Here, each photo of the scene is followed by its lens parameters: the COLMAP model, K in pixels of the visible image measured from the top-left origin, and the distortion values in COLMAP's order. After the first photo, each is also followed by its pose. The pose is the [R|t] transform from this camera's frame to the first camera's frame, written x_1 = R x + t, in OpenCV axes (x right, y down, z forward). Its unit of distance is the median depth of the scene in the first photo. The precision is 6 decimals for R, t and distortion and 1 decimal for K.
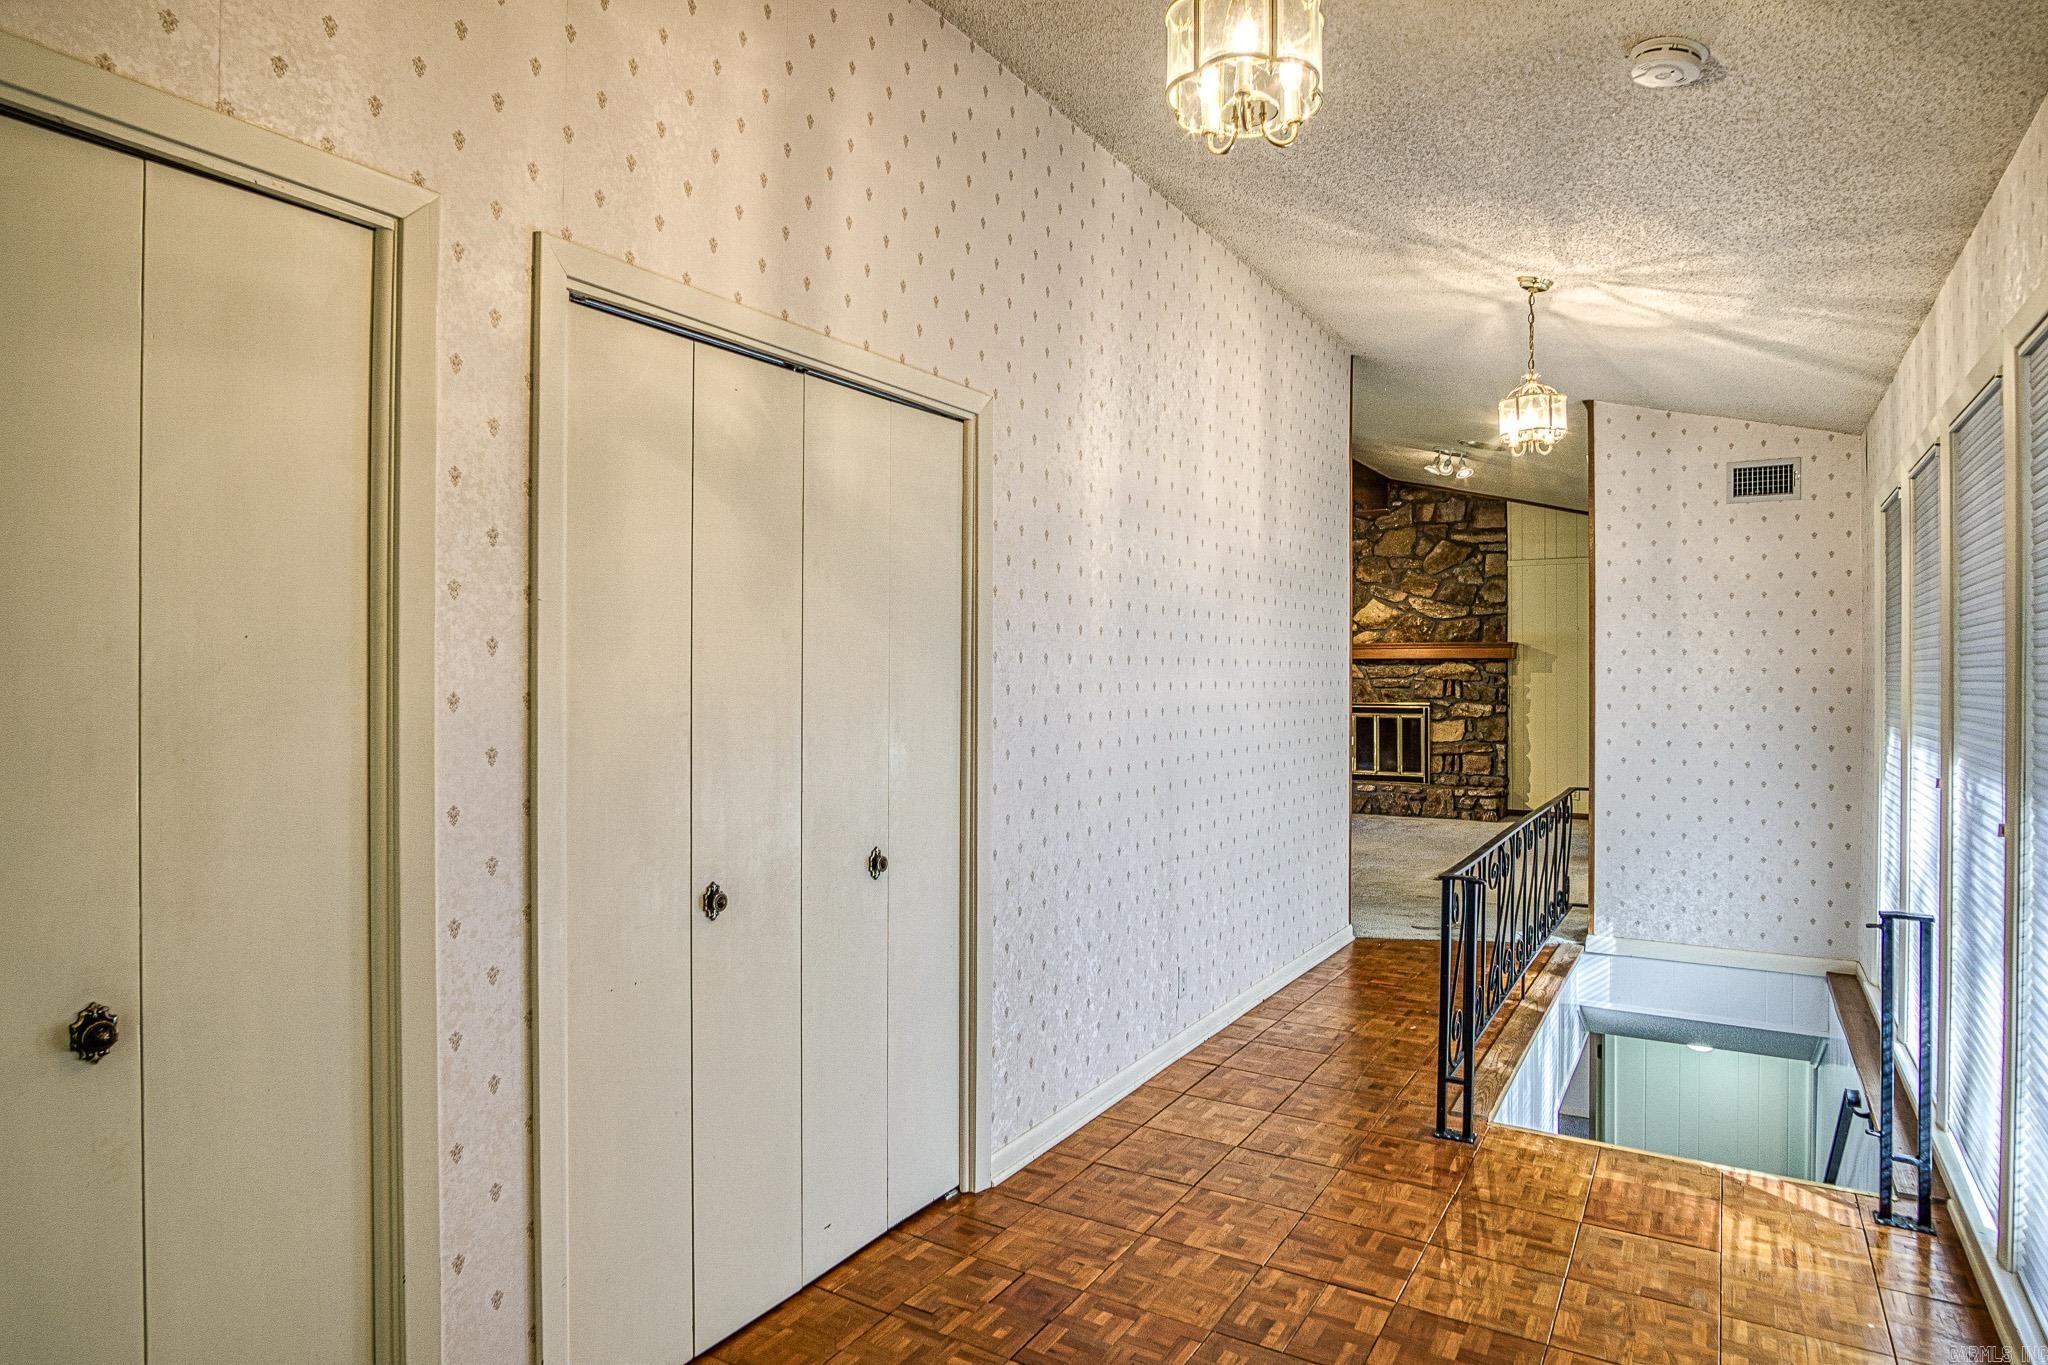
lens RADIAL K [[1144.2, 0, 1034.1], [0, 1144.2, 663.6], [0, 0, 1]] dist [-0.033013, 0.000034]
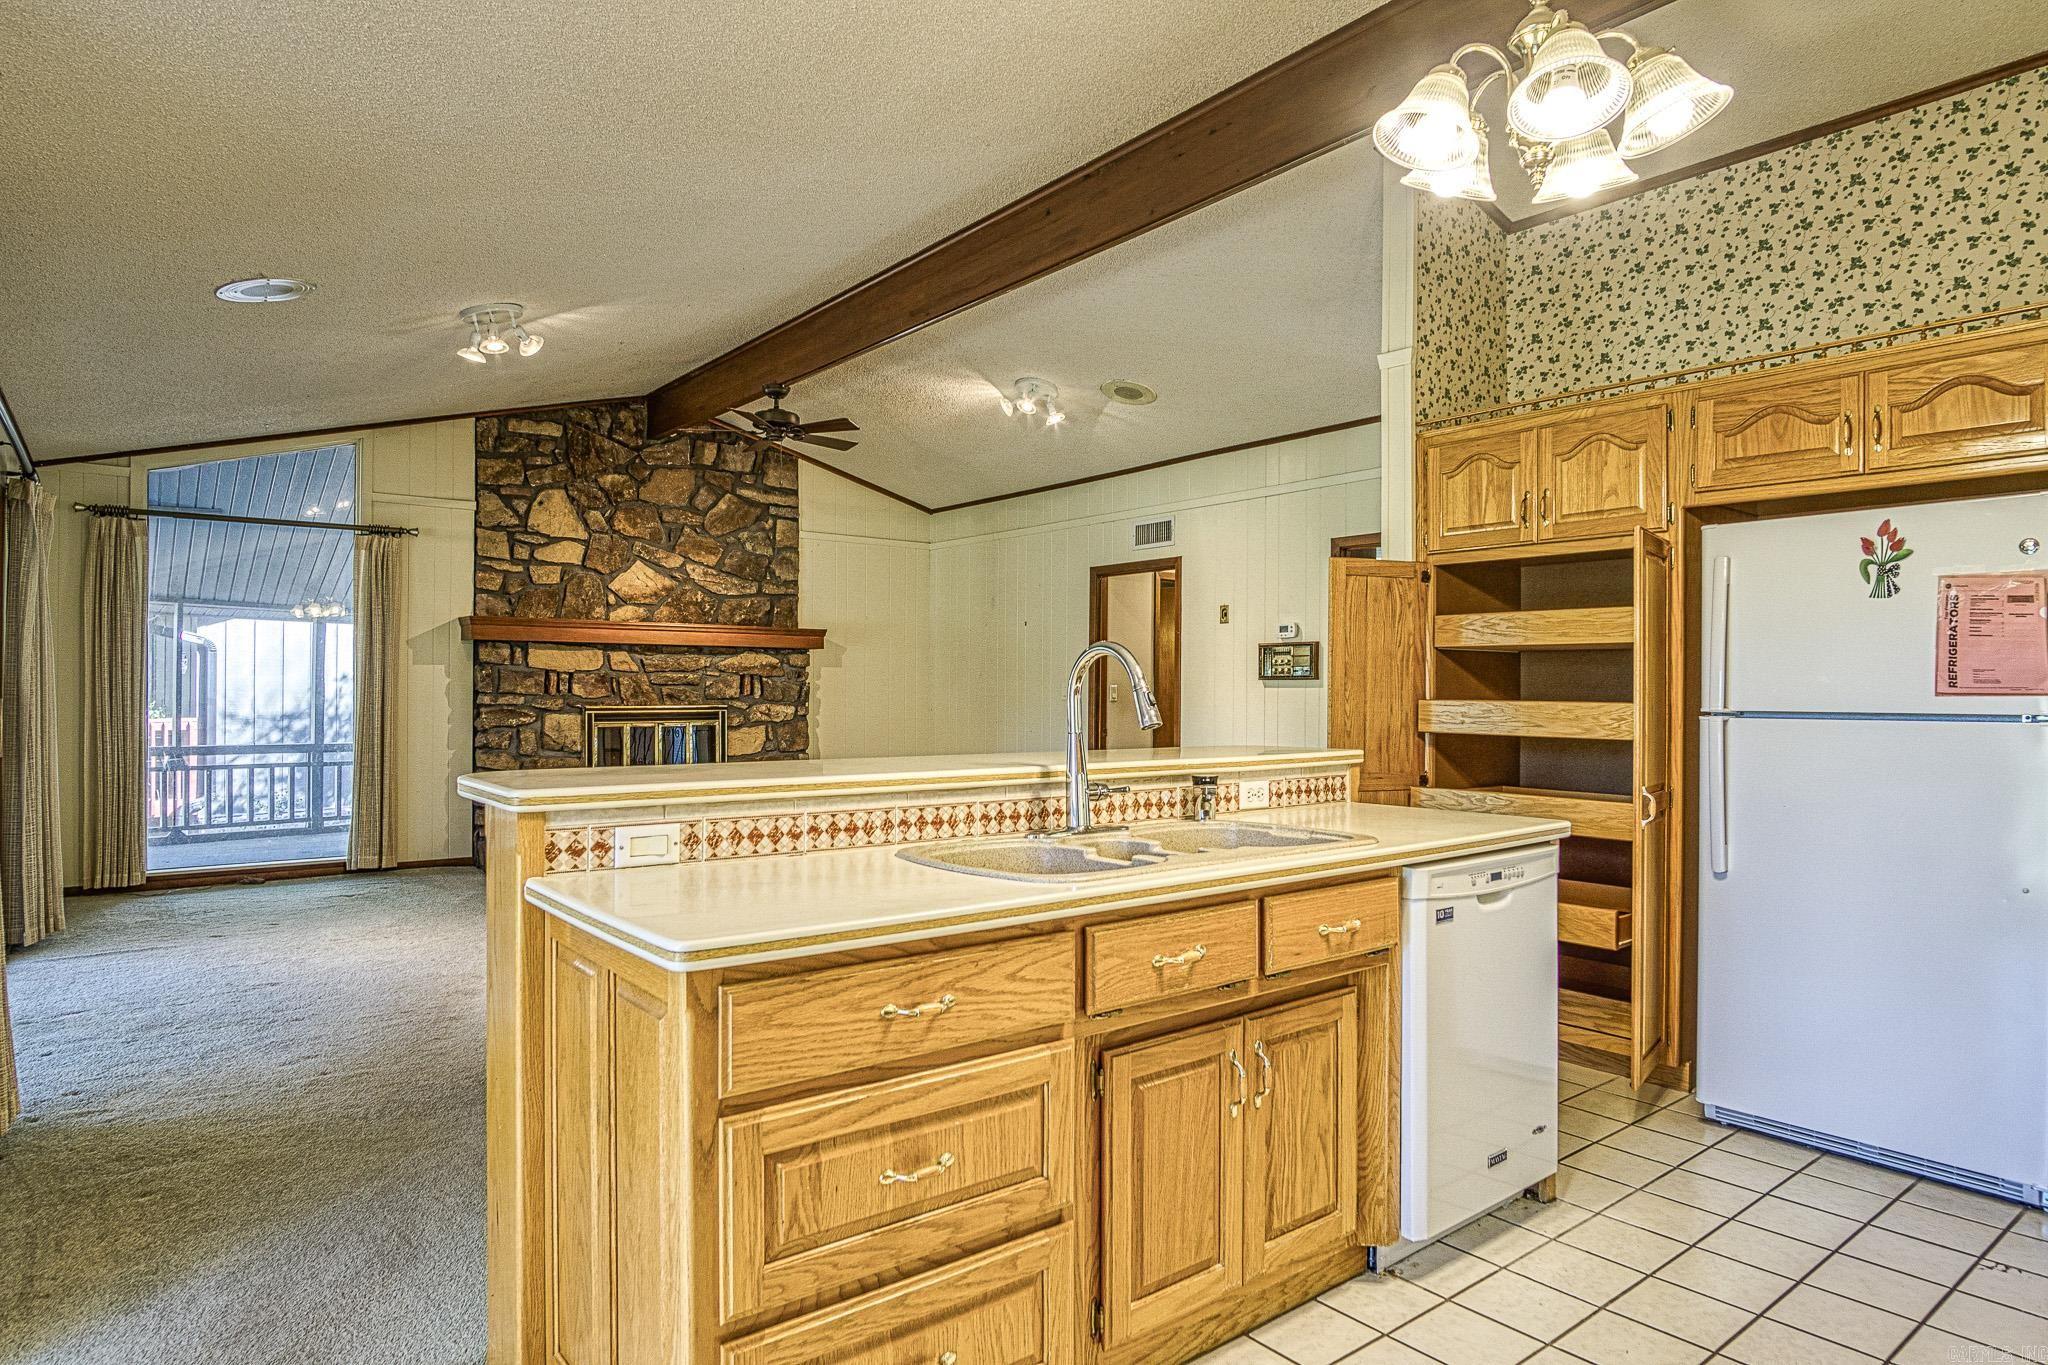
lens RADIAL K [[1144.1, 0, 1027.7], [0, 1144.1, 687.4], [0, 0, 1]] dist [-0.026122, 0.000435]
pose [[0.347740, 0.000815, 0.937591, -0.304086], [-0.009110, 0.999955, 0.002509, 0.019572], [-0.937547, -0.009414, 0.347732, 0.559450]]
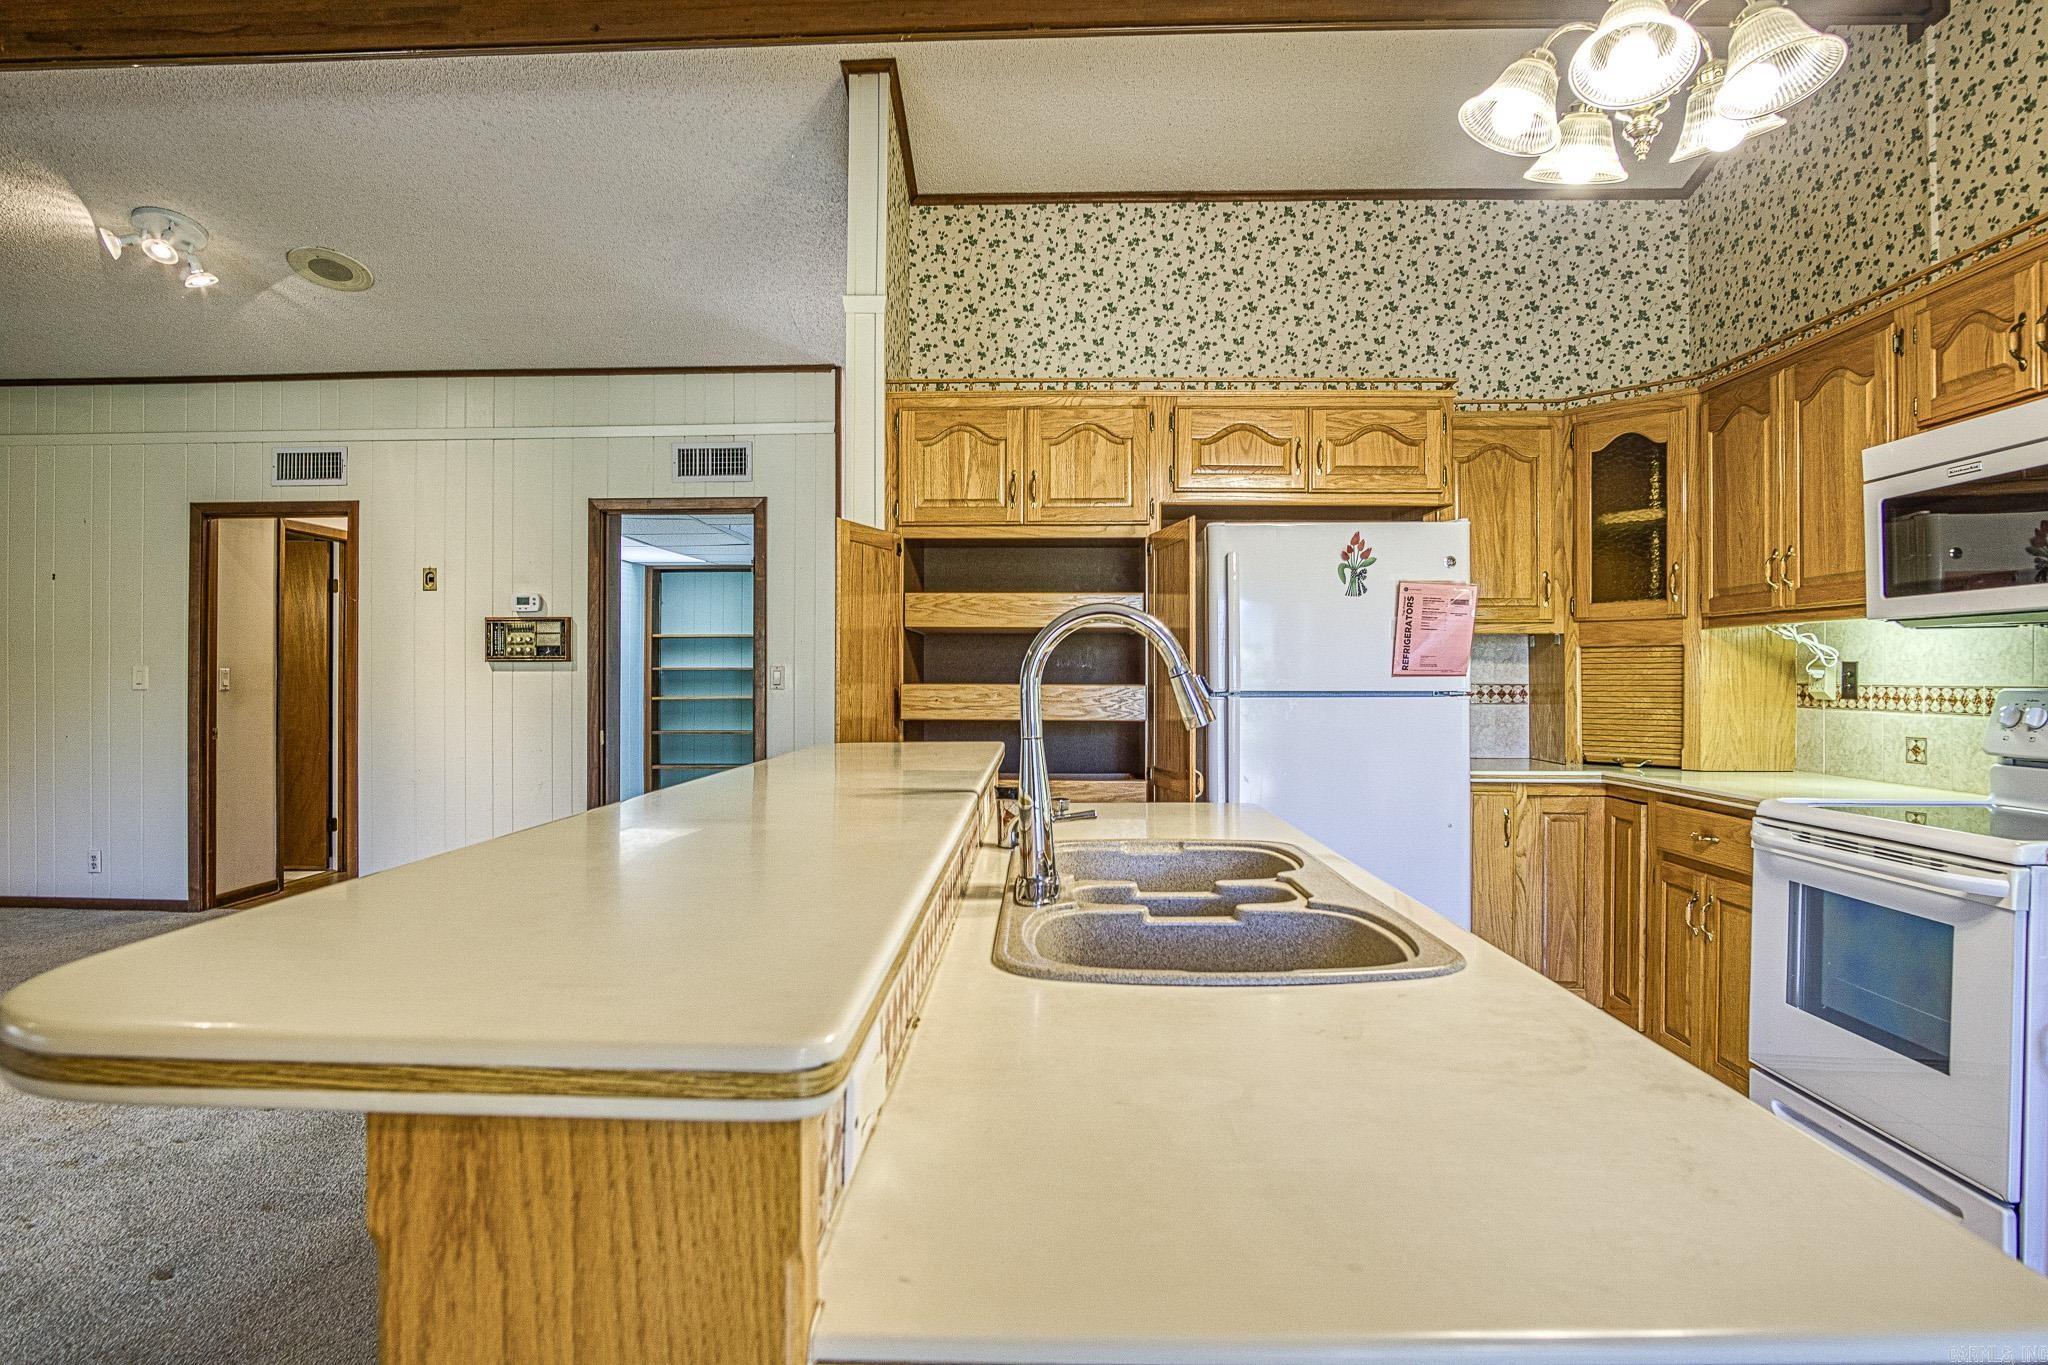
lens RADIAL K [[1122.0, 0, 1004.1], [0, 1122.0, 676.9], [0, 0, 1]] dist [-0.033292, 0.008684]
pose [[-0.480458, -0.004126, 0.877008, -0.219558], [-0.007050, 0.999975, 0.000842, 0.020734], [-0.876989, -0.005778, -0.480475, 0.700575]]
